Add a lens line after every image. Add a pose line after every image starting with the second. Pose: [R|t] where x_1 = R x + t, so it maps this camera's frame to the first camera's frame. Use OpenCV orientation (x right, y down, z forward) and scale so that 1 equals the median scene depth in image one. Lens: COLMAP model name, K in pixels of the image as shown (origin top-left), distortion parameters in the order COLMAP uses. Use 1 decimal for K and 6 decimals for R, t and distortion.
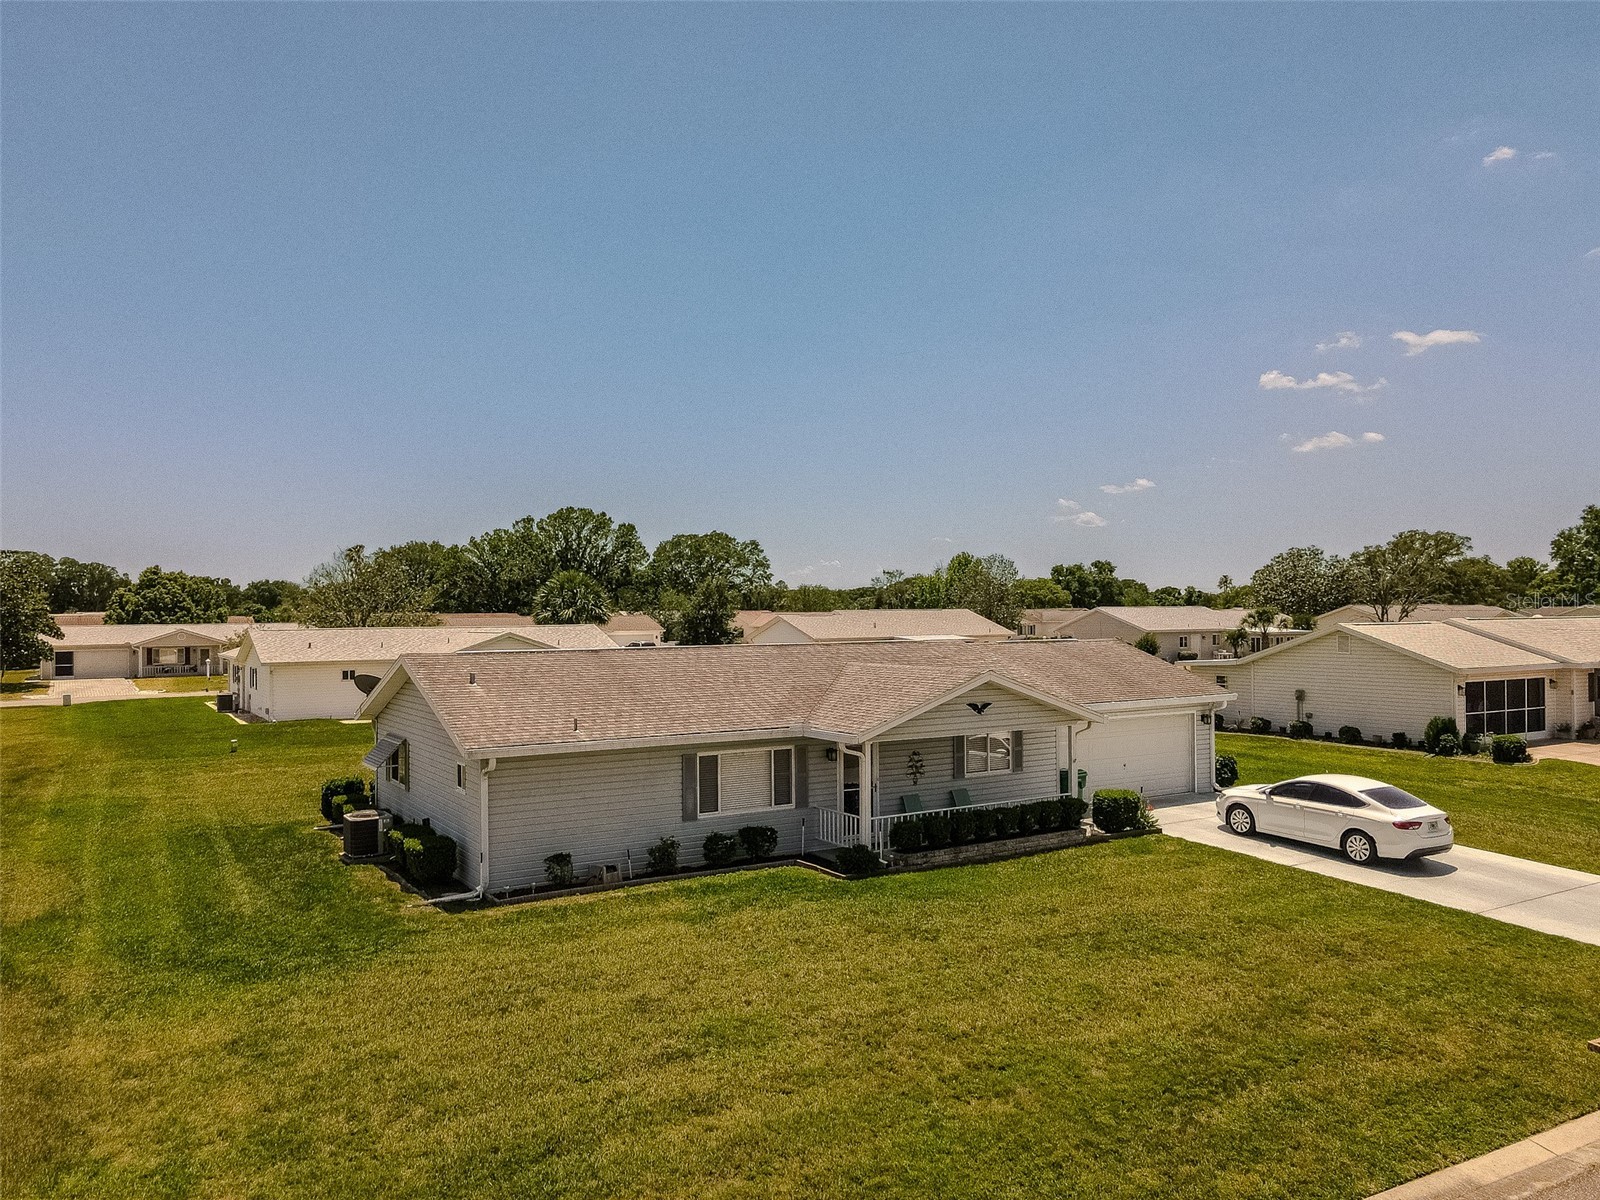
lens RADIAL K [[1175.3, 0, 800.0], [0, 1175.3, 600.0], [0, 0, 1]] dist [0.002910, 0.004621]
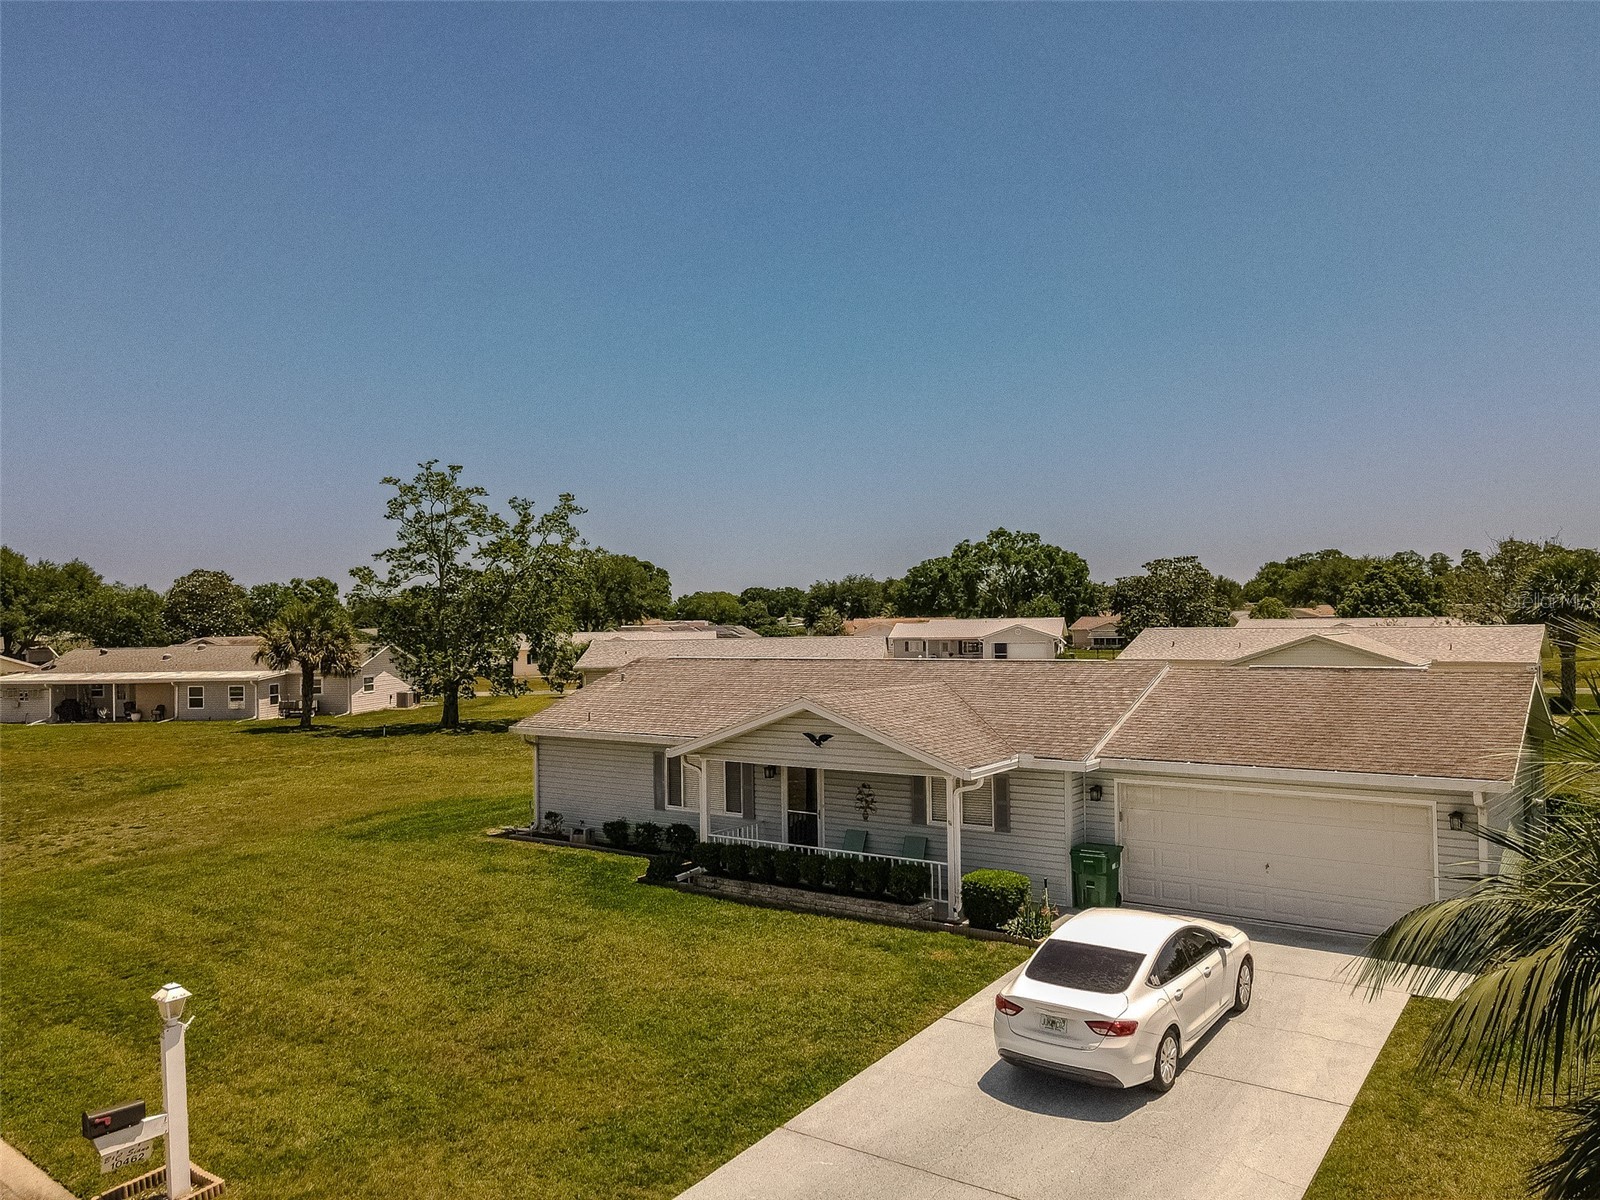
lens RADIAL K [[1175.3, 0, 800.0], [0, 1175.3, 600.0], [0, 0, 1]] dist [0.002910, 0.004621]
pose [[0.369270, -0.013328, -0.929227, 0.969469], [0.024858, 0.999681, -0.004460, -0.010001], [0.928990, -0.021452, 0.369483, 0.655918]]
